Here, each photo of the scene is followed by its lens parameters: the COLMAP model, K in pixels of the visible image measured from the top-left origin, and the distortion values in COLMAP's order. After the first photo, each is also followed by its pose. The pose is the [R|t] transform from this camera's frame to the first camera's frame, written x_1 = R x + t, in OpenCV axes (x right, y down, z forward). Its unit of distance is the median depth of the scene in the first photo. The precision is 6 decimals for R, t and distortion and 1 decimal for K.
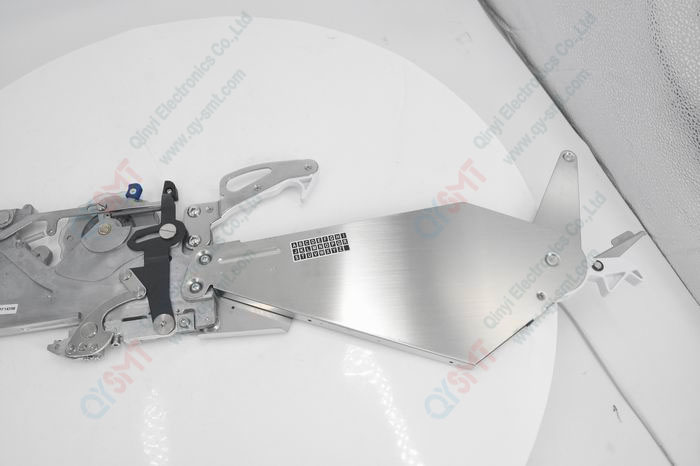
lens RADIAL K [[518.4, 0, 350.0], [0, 518.4, 233.0], [0, 0, 1]] dist [-0.065581, 0.002805]
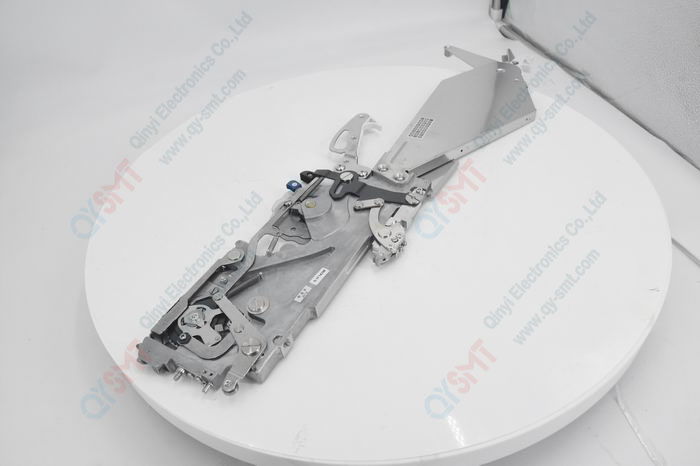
lens RADIAL K [[498.2, 0, 350.0], [0, 498.2, 233.0], [0, 0, 1]] dist [-0.100849, 0.006051]
pose [[0.623341, -0.567432, 0.538022, -1.099975], [0.718516, 0.687106, -0.107792, 0.235620], [-0.308513, 0.453769, 0.836010, 0.002065]]
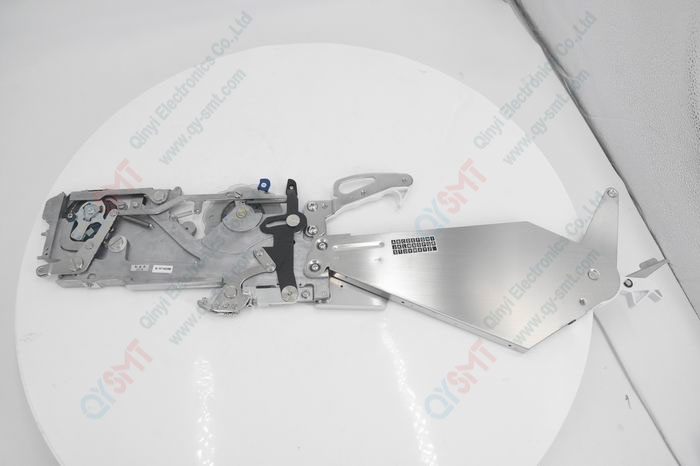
lens RADIAL K [[498.2, 0, 350.0], [0, 498.2, 233.0], [0, 0, 1]] dist [-0.100849, 0.006051]
pose [[0.994132, 0.104194, -0.029056, -0.175747], [-0.103819, 0.994496, 0.014138, -0.004665], [0.030369, -0.011039, 0.999478, -0.206966]]
